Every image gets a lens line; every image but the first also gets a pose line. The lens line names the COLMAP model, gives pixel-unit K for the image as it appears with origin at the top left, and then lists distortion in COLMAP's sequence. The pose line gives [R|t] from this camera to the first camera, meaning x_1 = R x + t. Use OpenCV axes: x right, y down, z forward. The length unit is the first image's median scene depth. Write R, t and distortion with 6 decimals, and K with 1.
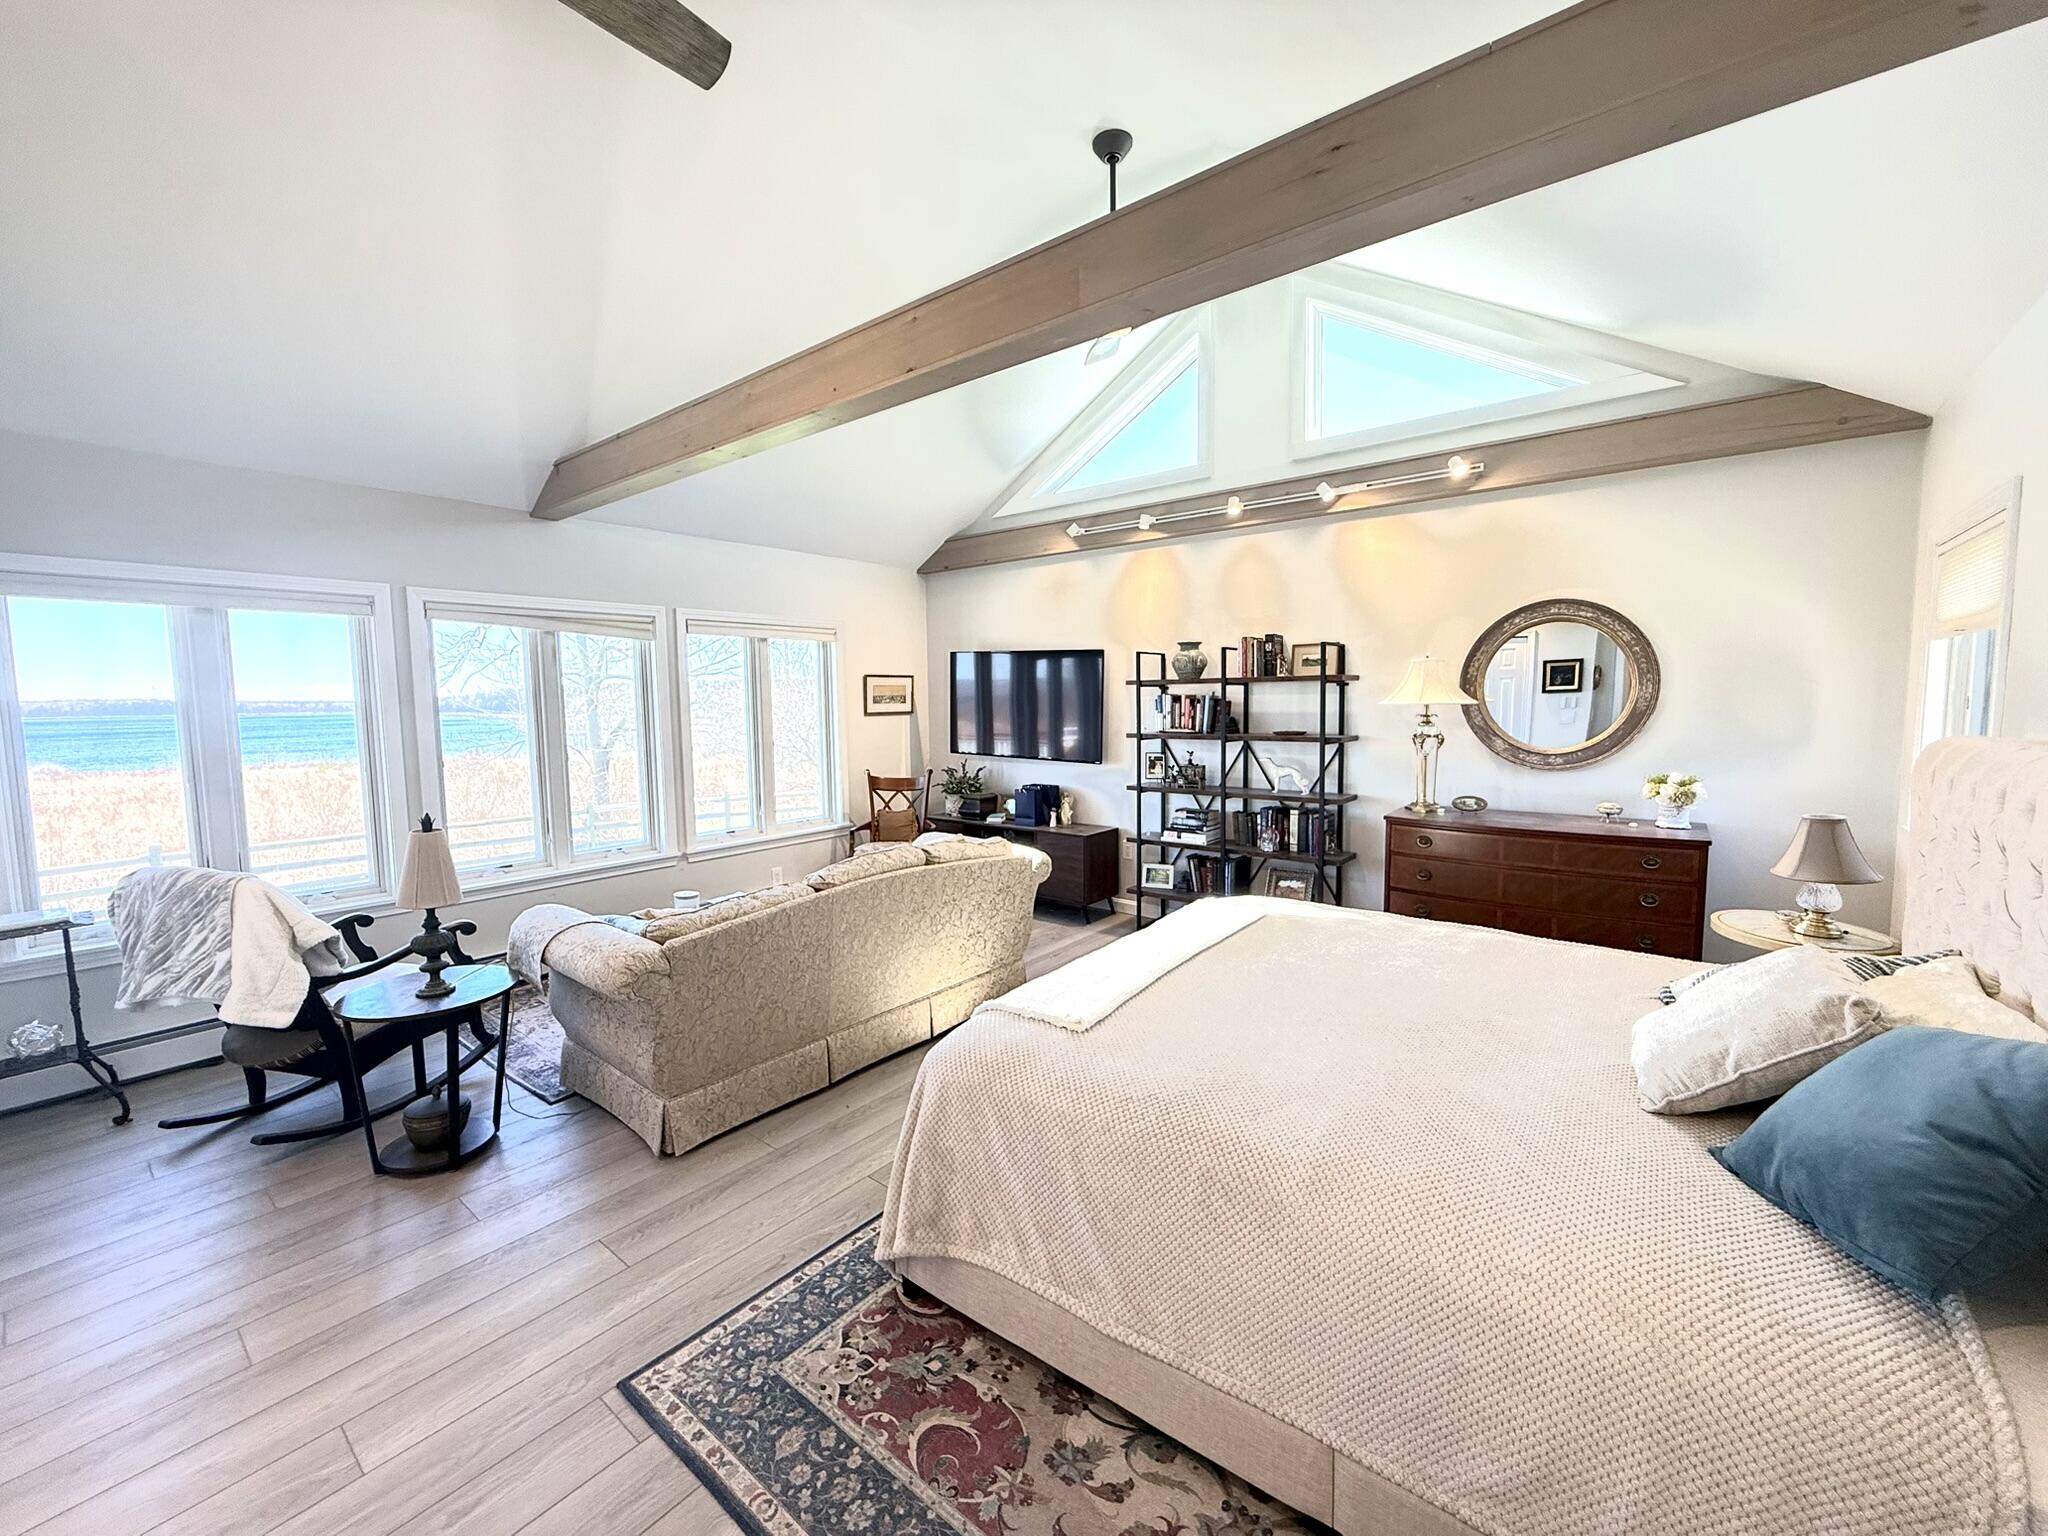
lens RADIAL K [[814.3, 0, 1019.7], [0, 814.3, 762.8], [0, 0, 1]] dist [-0.000383, 0.000762]
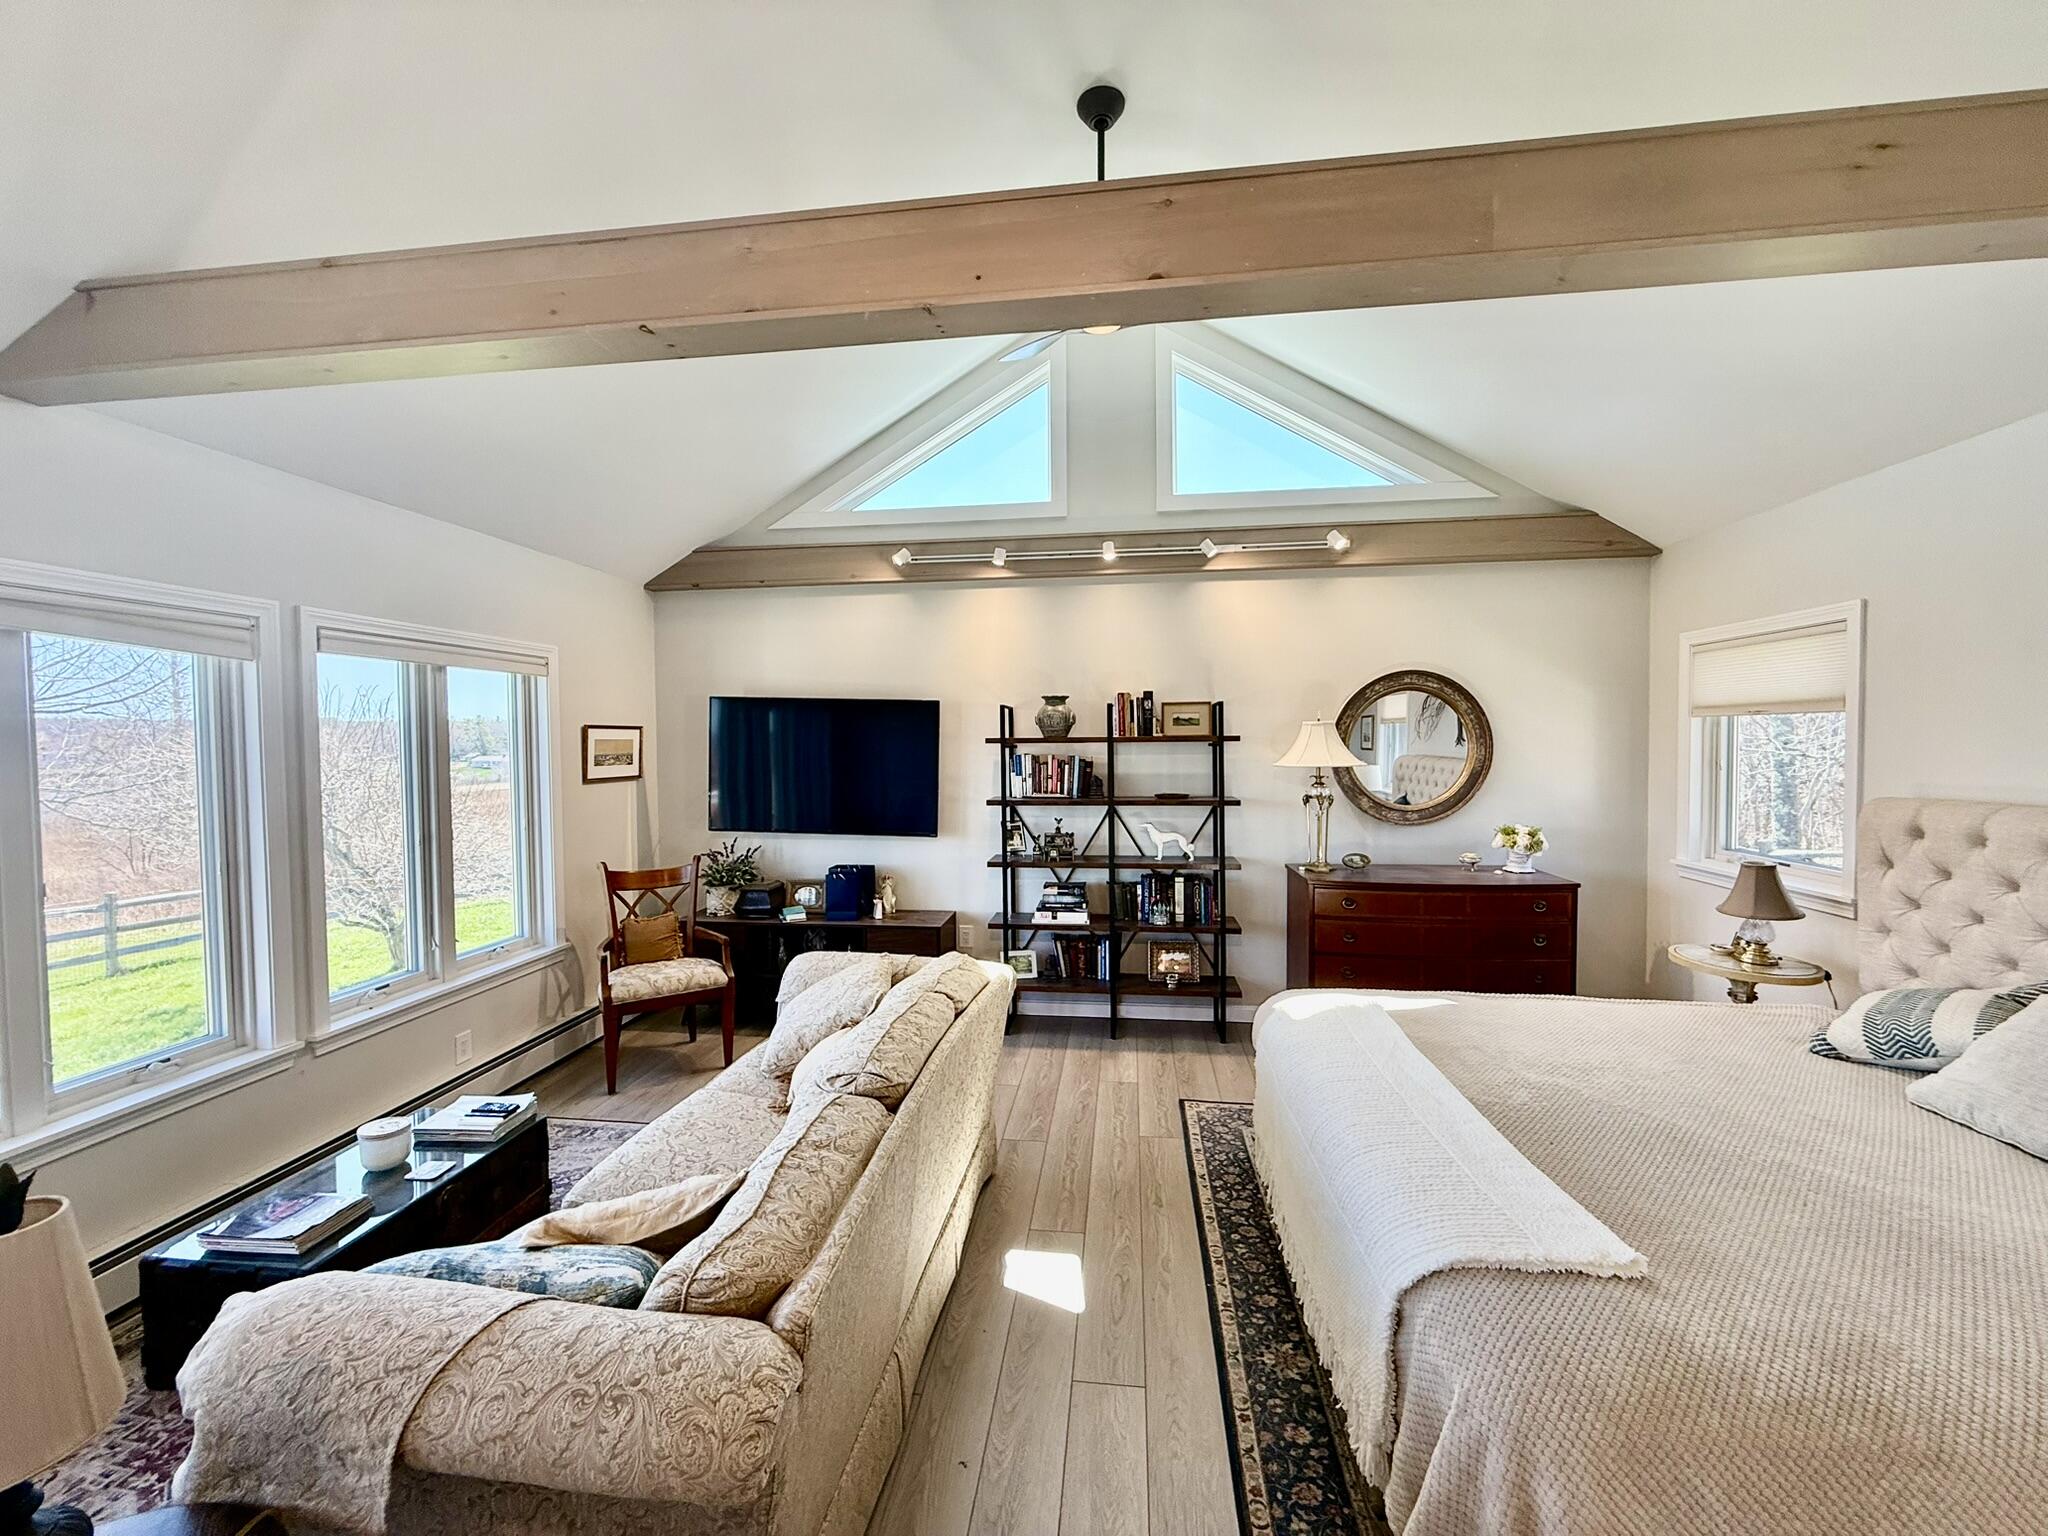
lens RADIAL K [[814.3, 0, 1017.6], [0, 814.3, 764.2], [0, 0, 1]] dist [-0.000383, 0.000762]
pose [[0.855241, -0.009767, 0.518139, -0.302796], [0.039345, 0.998160, -0.046127, -0.036092], [-0.516736, 0.059836, 0.854052, 0.278924]]
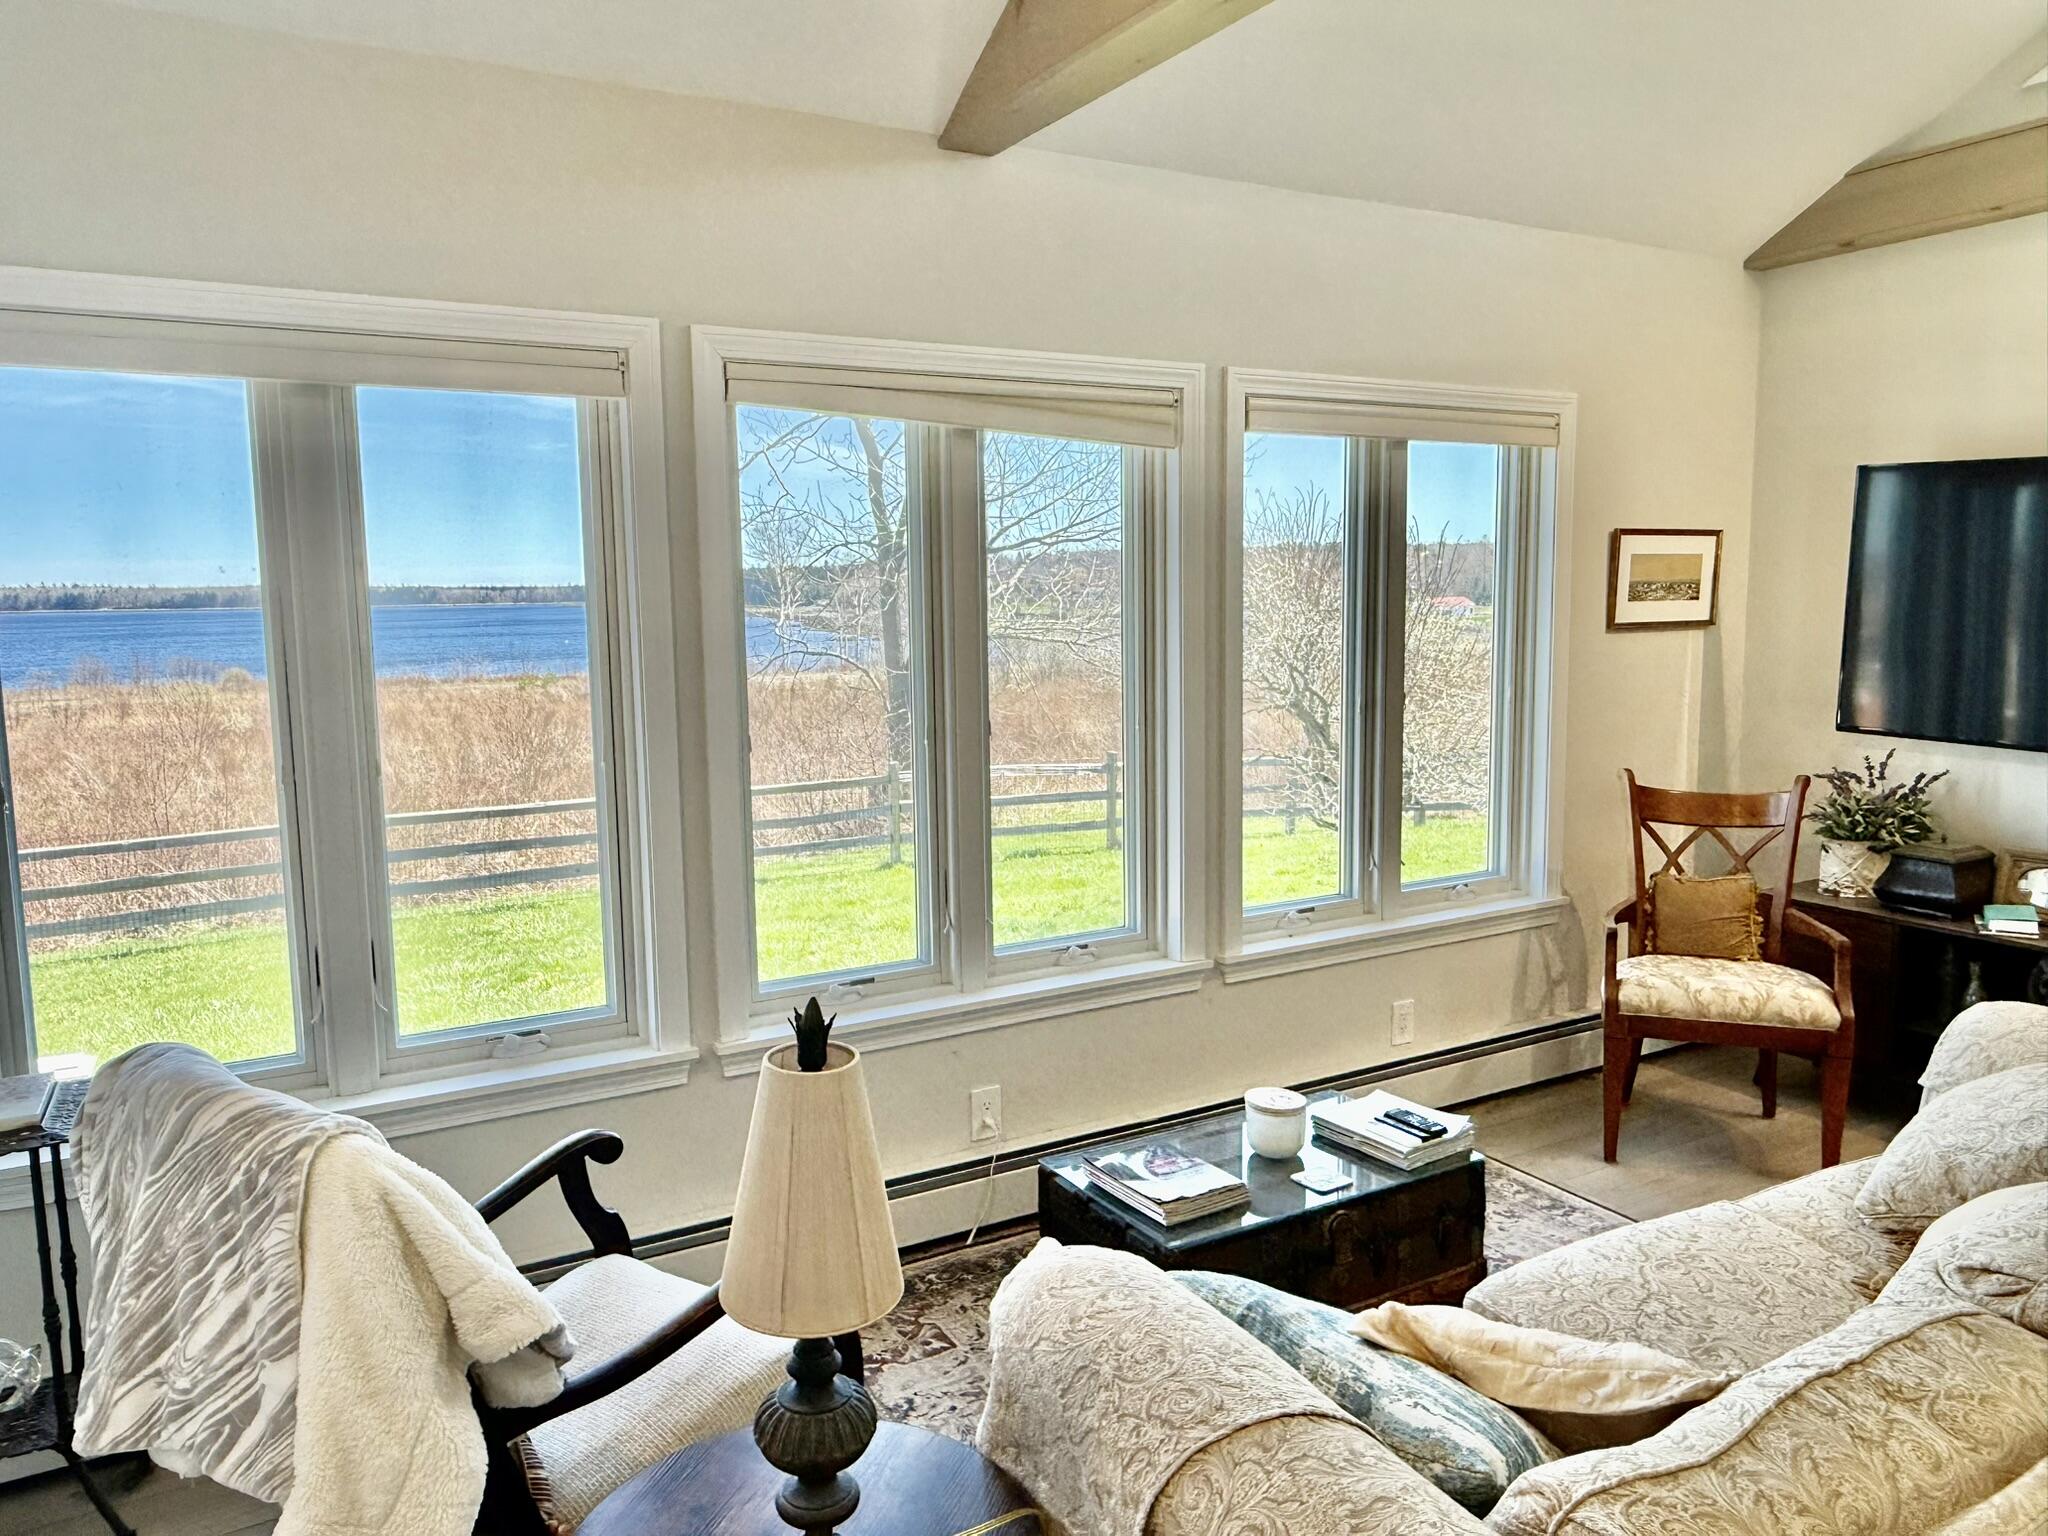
lens RADIAL K [[1425.9, 0, 1014.5], [0, 1425.9, 755.2], [0, 0, 1]] dist [0.000376, -0.001951]
pose [[0.929579, 0.044440, -0.365935, -0.262590], [-0.029125, 0.998457, 0.047270, -0.027986], [0.367471, -0.033283, 0.929439, 0.305251]]
